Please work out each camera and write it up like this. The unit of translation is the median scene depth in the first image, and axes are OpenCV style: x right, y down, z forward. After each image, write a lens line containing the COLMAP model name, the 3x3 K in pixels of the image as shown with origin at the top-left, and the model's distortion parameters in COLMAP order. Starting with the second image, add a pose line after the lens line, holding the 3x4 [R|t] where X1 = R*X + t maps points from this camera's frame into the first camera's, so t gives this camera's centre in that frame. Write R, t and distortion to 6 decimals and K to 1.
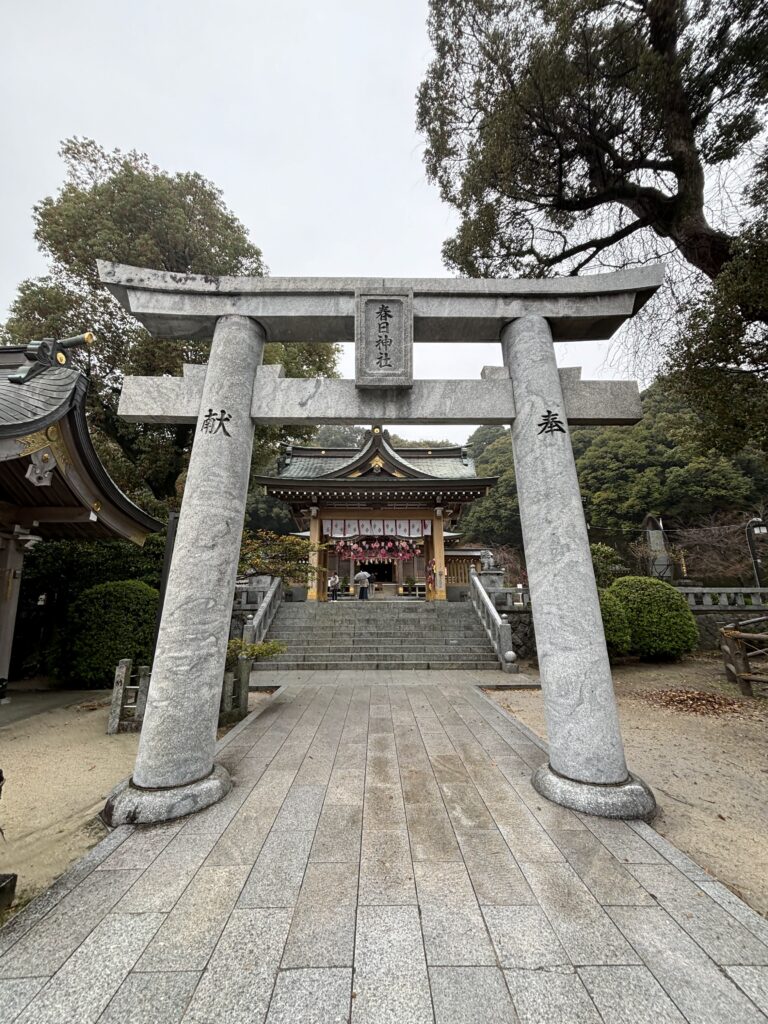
lens RADIAL K [[413.1, 0, 384.0], [0, 413.1, 512.0], [0, 0, 1]] dist [-0.011209, -0.000080]
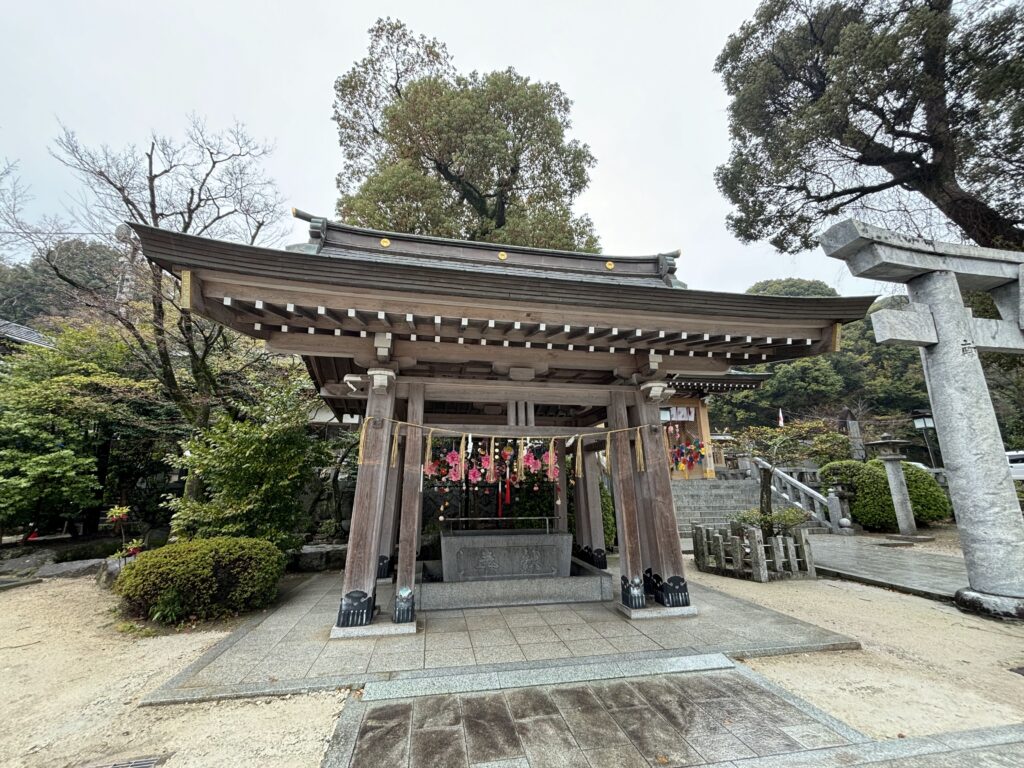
lens RADIAL K [[413.1, 0, 512.0], [0, 413.1, 384.0], [0, 0, 1]] dist [-0.011209, -0.000080]
pose [[0.987063, 0.039854, 0.155302, -0.556513], [-0.036934, 0.999083, -0.021644, -0.001456], [-0.156022, 0.015628, 0.987630, -0.038423]]
